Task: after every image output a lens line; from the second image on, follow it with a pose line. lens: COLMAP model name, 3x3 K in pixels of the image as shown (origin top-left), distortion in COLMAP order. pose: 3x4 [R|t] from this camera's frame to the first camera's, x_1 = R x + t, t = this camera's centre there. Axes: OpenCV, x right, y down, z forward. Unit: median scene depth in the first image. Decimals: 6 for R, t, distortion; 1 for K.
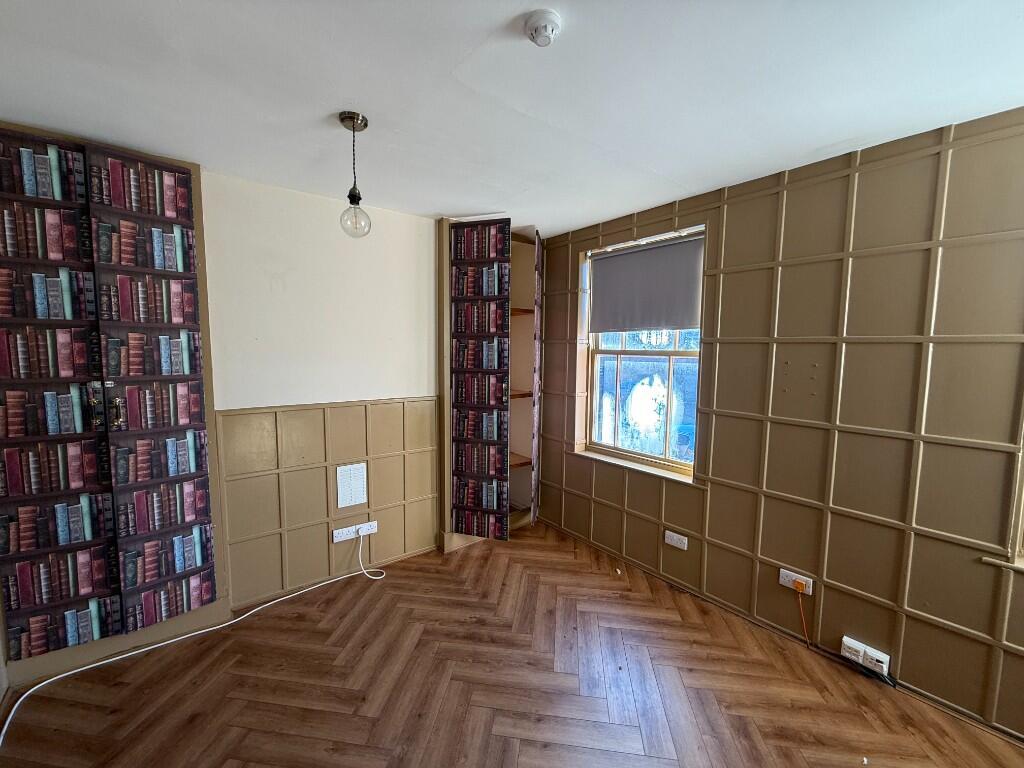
lens RADIAL K [[401.5, 0, 510.0], [0, 401.5, 379.3], [0, 0, 1]] dist [0.000921, 0.000284]
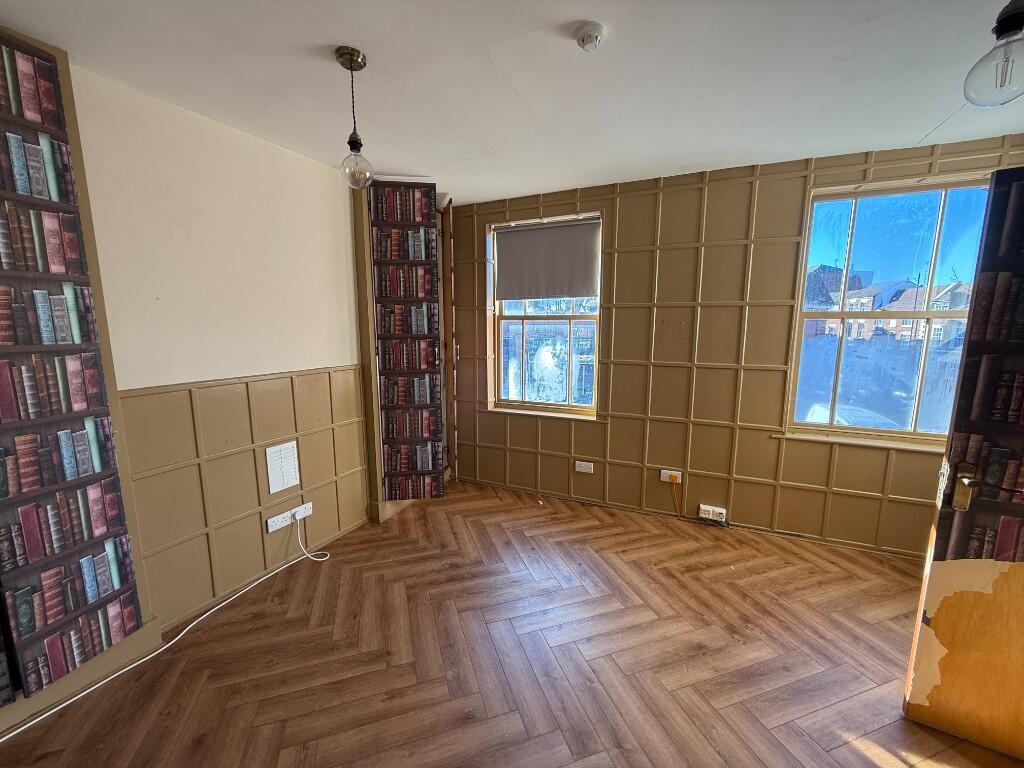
lens RADIAL K [[401.5, 0, 508.7], [0, 401.5, 377.0], [0, 0, 1]] dist [0.000921, 0.000284]
pose [[0.901441, -0.067974, 0.427532, -0.387497], [0.043348, 0.996805, 0.067086, 0.032472], [-0.430726, -0.041941, 0.901508, -0.017823]]
